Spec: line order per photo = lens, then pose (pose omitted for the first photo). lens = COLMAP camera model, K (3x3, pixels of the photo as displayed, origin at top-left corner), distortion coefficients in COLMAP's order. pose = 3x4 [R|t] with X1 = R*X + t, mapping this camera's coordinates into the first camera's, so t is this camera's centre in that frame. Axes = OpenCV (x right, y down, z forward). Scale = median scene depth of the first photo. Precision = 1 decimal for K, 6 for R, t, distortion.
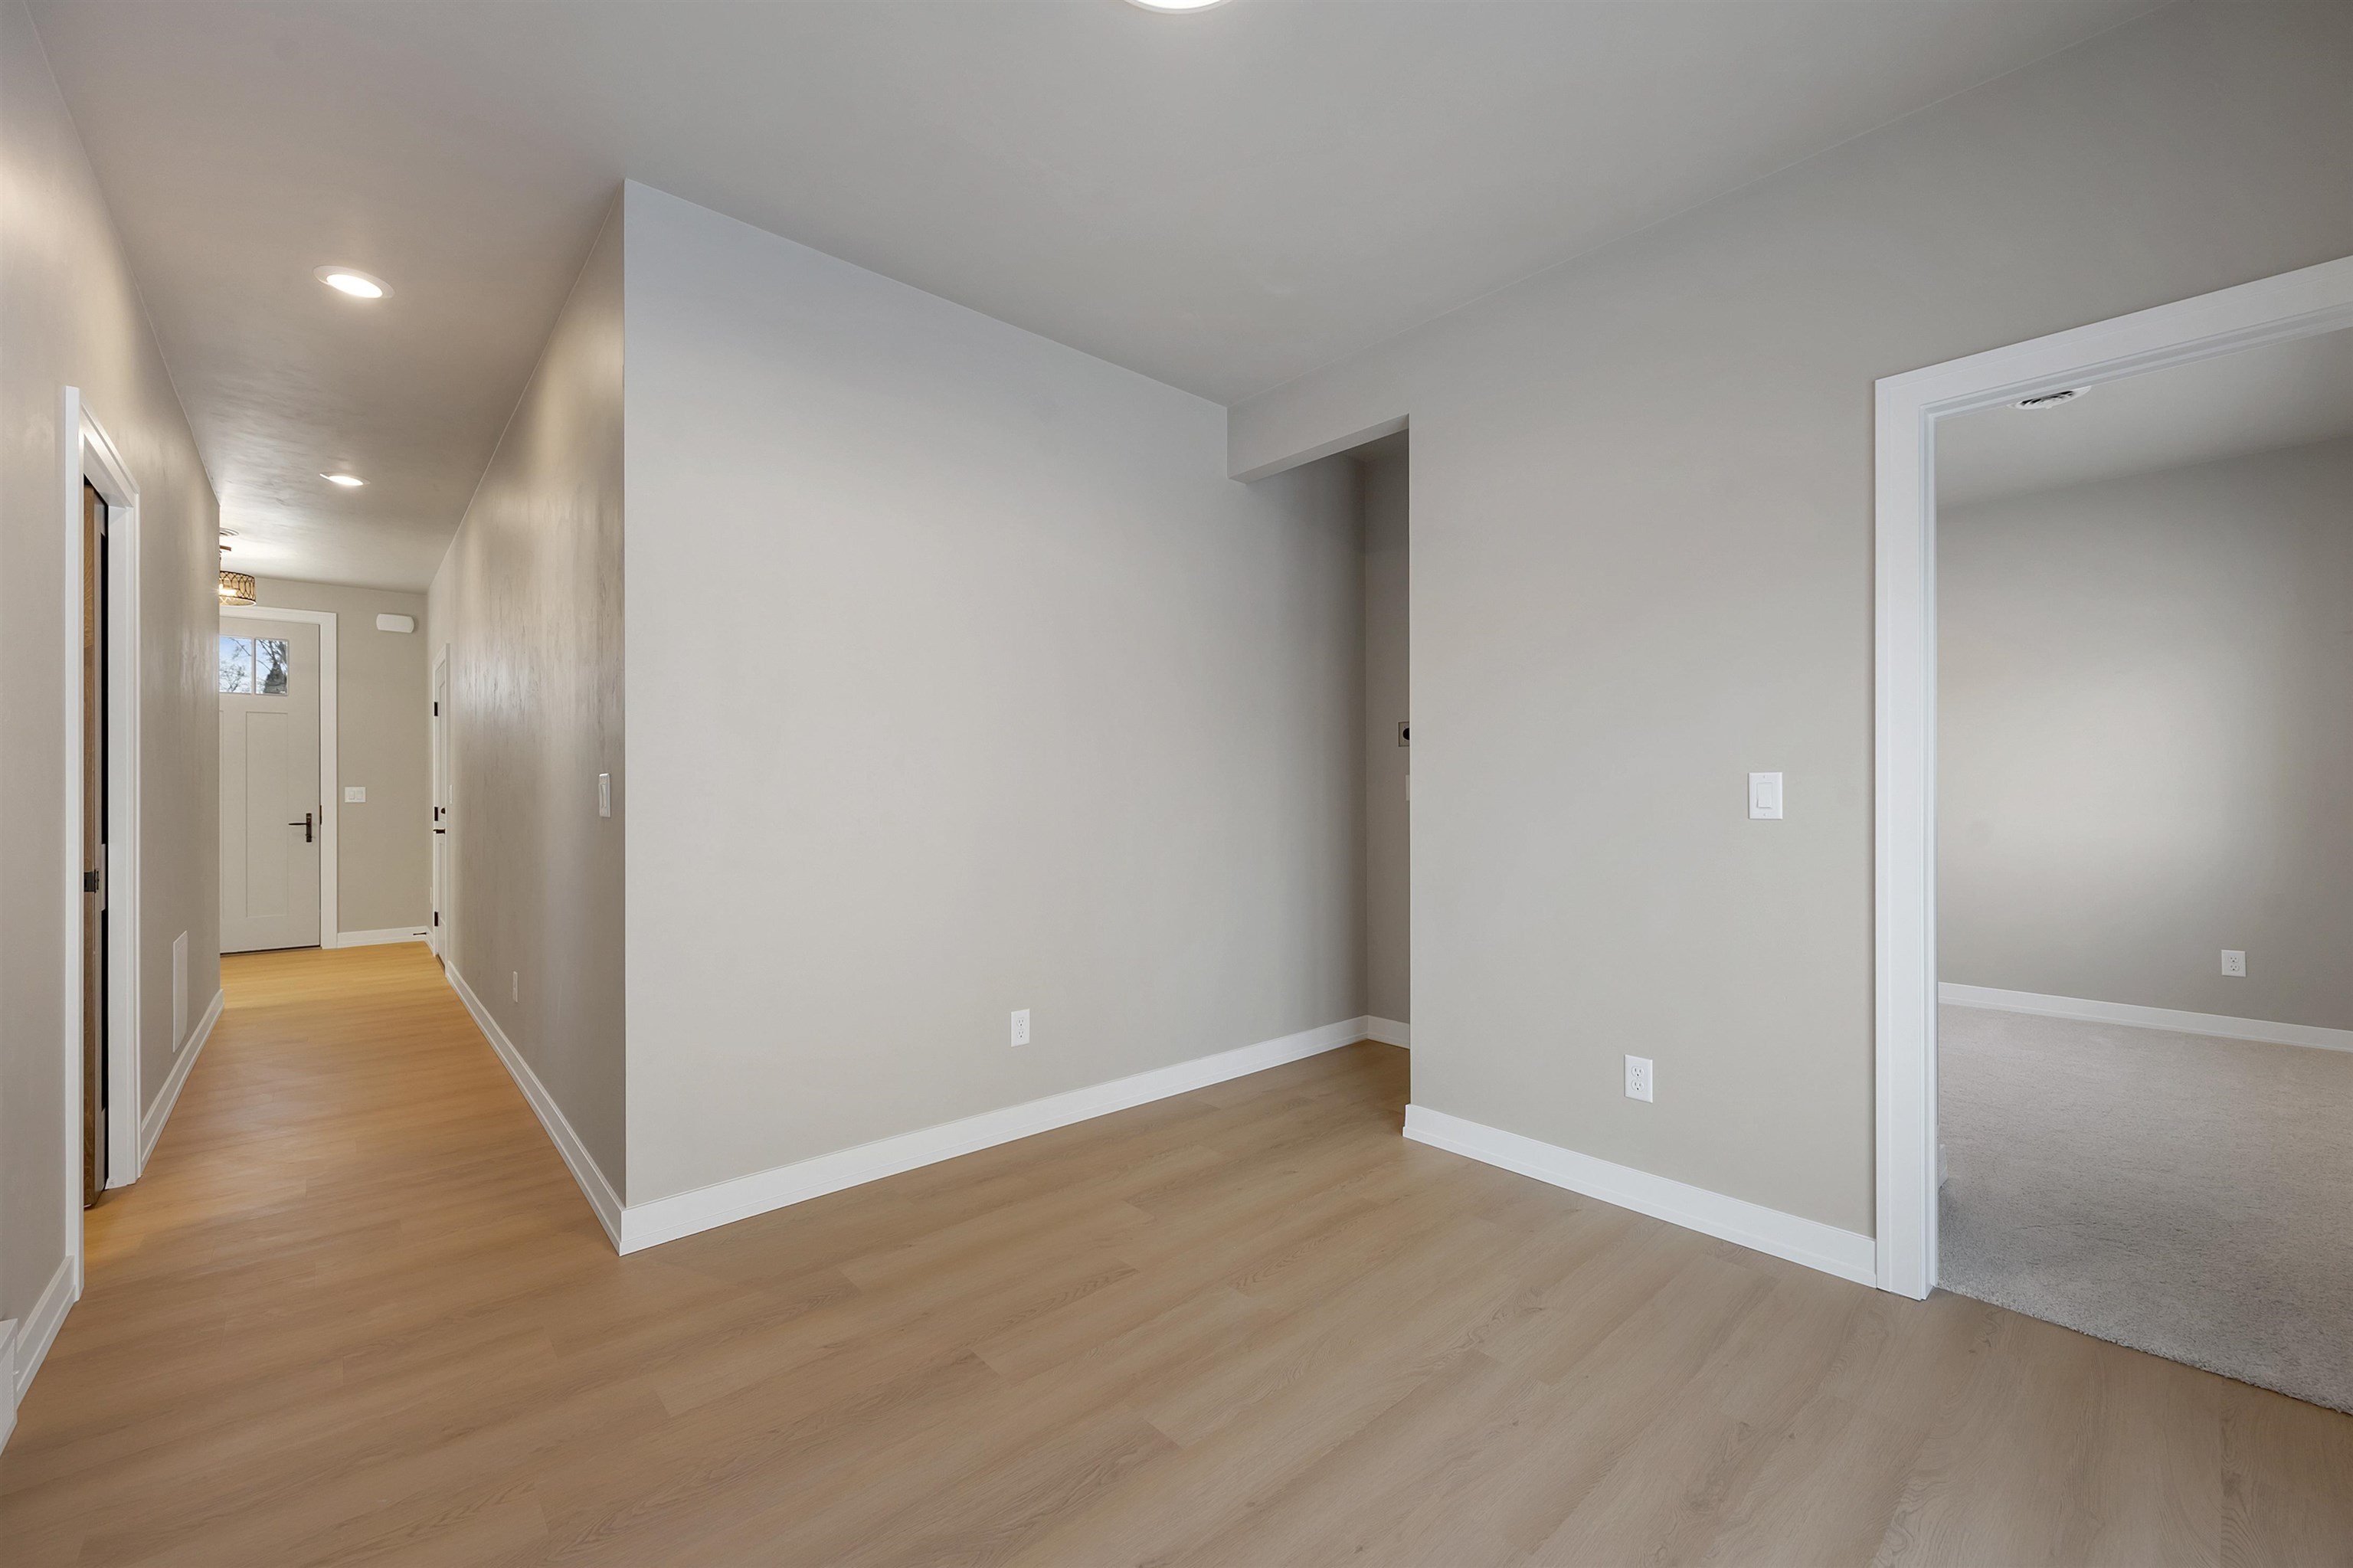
lens RADIAL K [[949.7, 0, 1193.8], [0, 949.7, 793.3], [0, 0, 1]] dist [-0.001075, 0.000022]
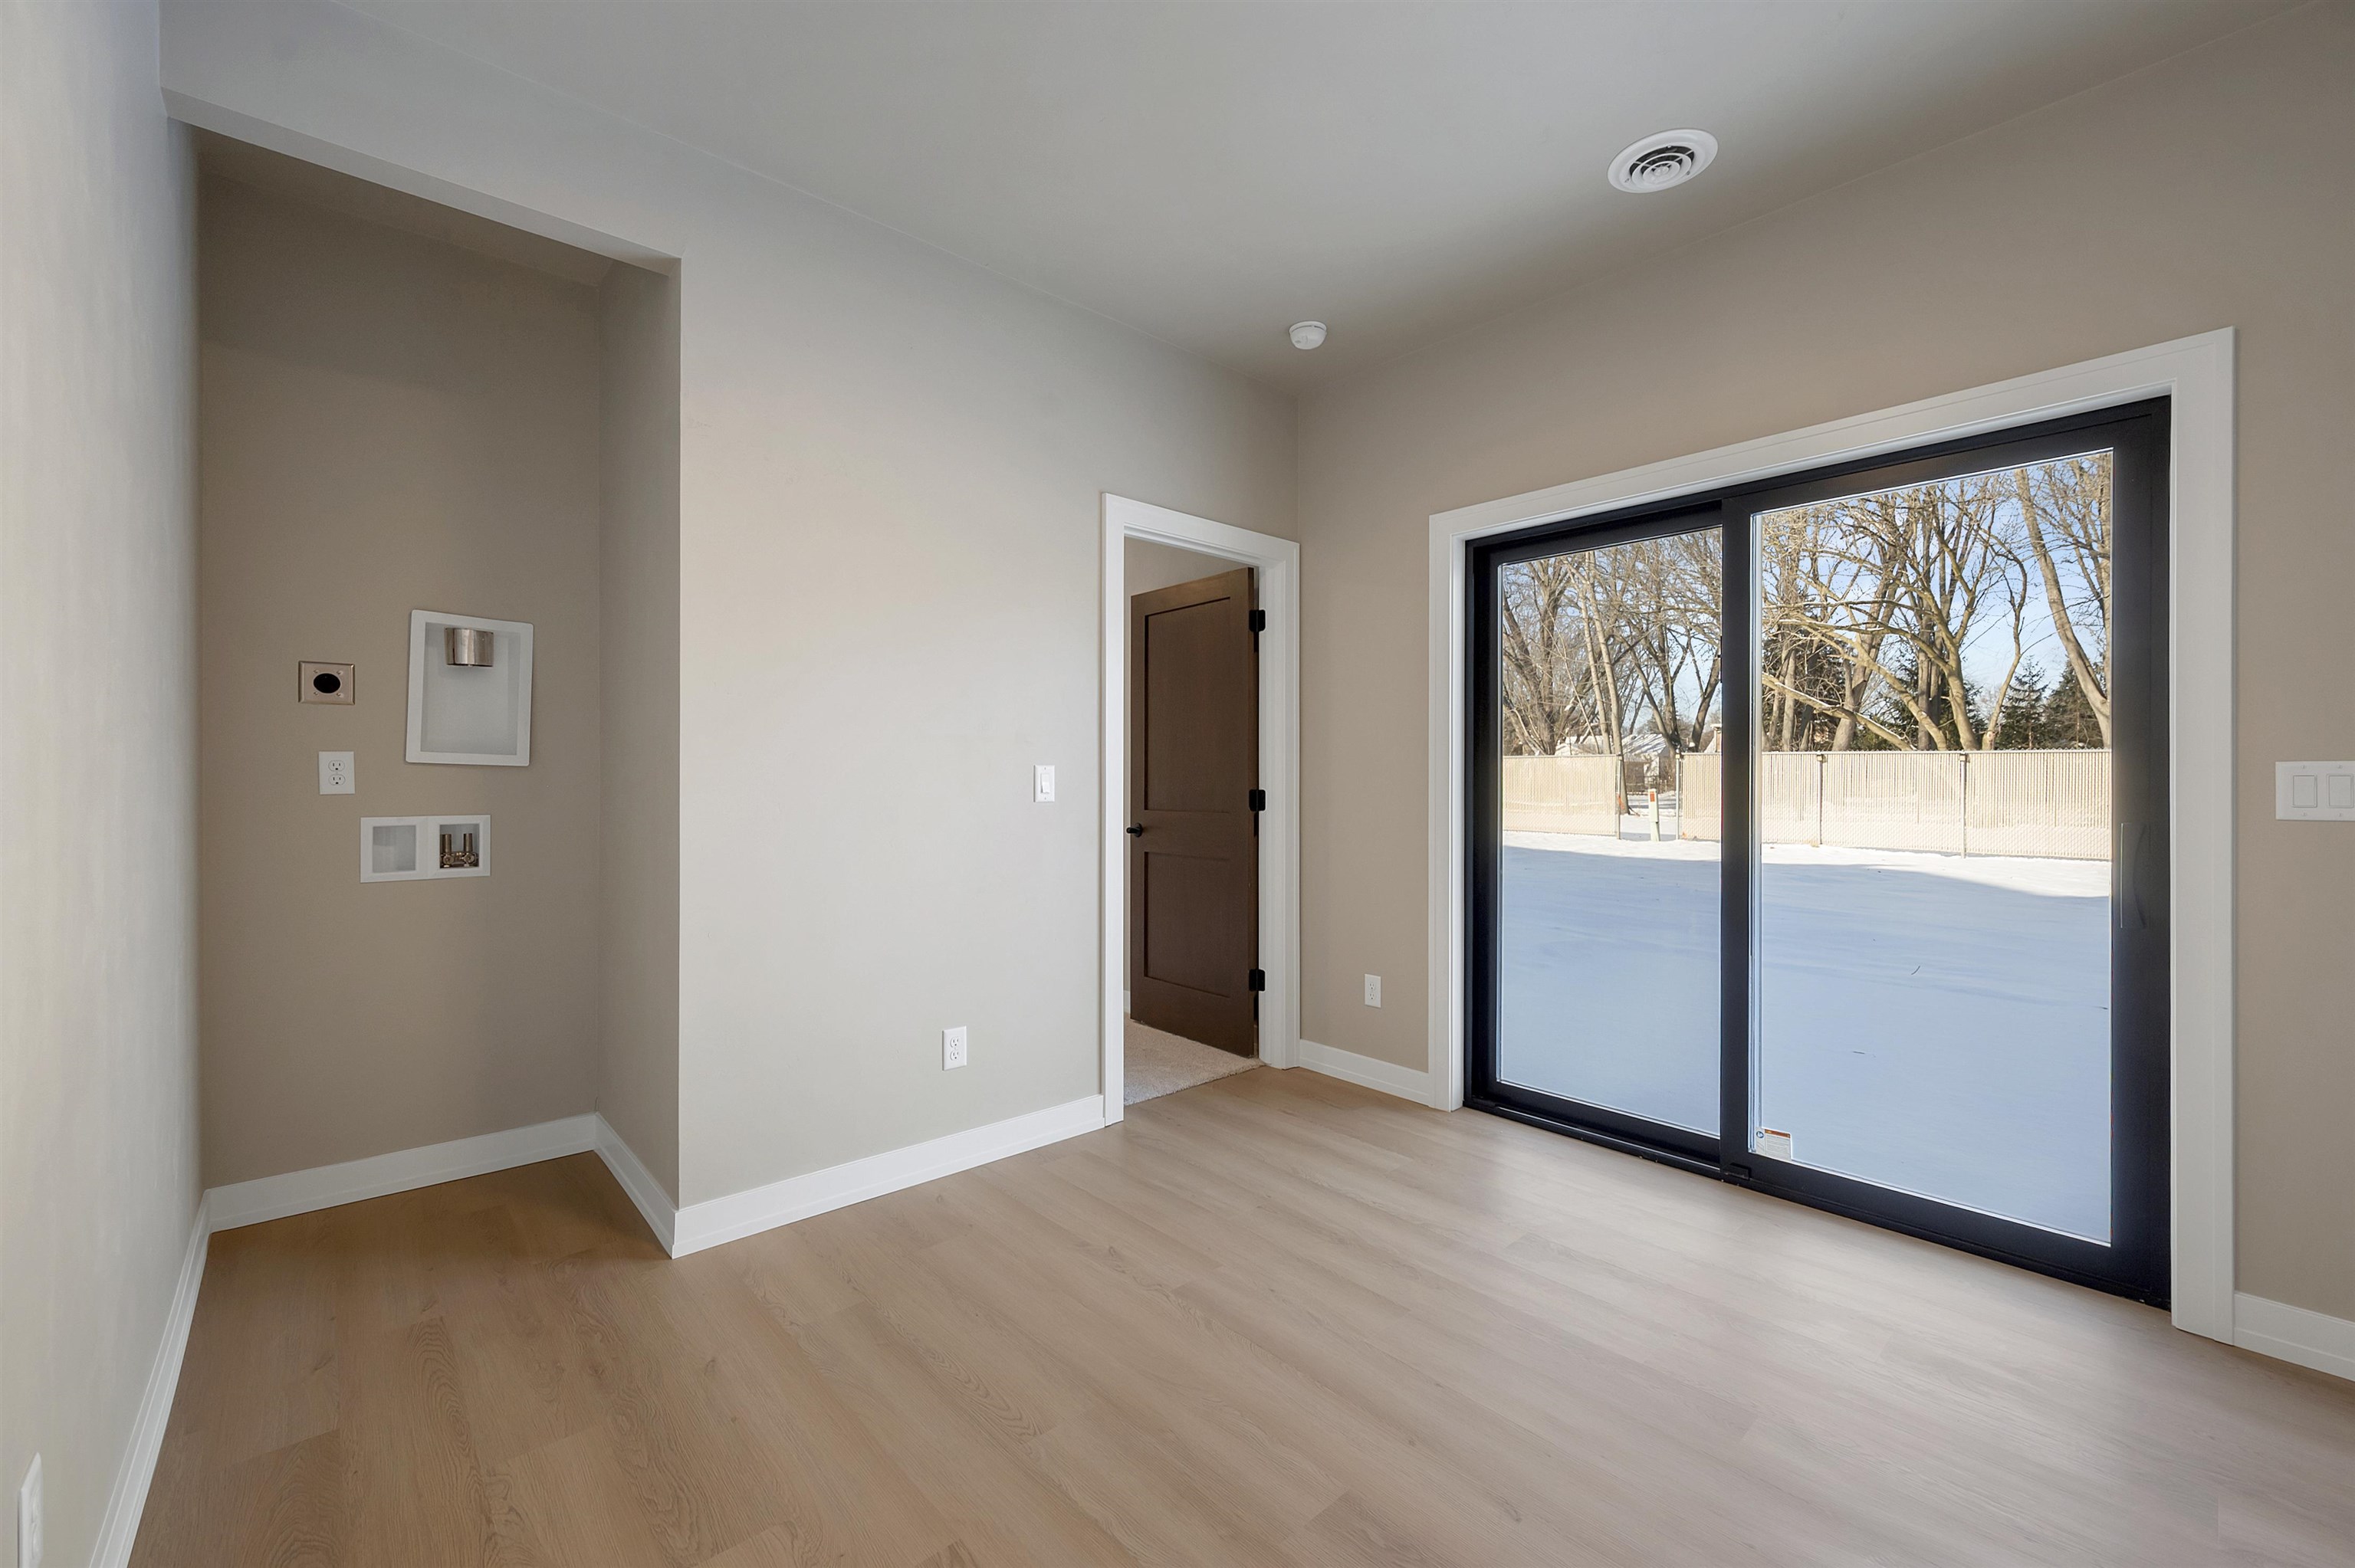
lens RADIAL K [[950.4, 0, 1176.5], [0, 950.4, 780.6], [0, 0, 1]] dist [-0.001075, 0.000022]
pose [[0.008068, 0.000790, 0.999967, -0.708225], [0.003331, 0.999994, -0.000817, 0.001850], [-0.999962, 0.003337, 0.008065, 0.876831]]
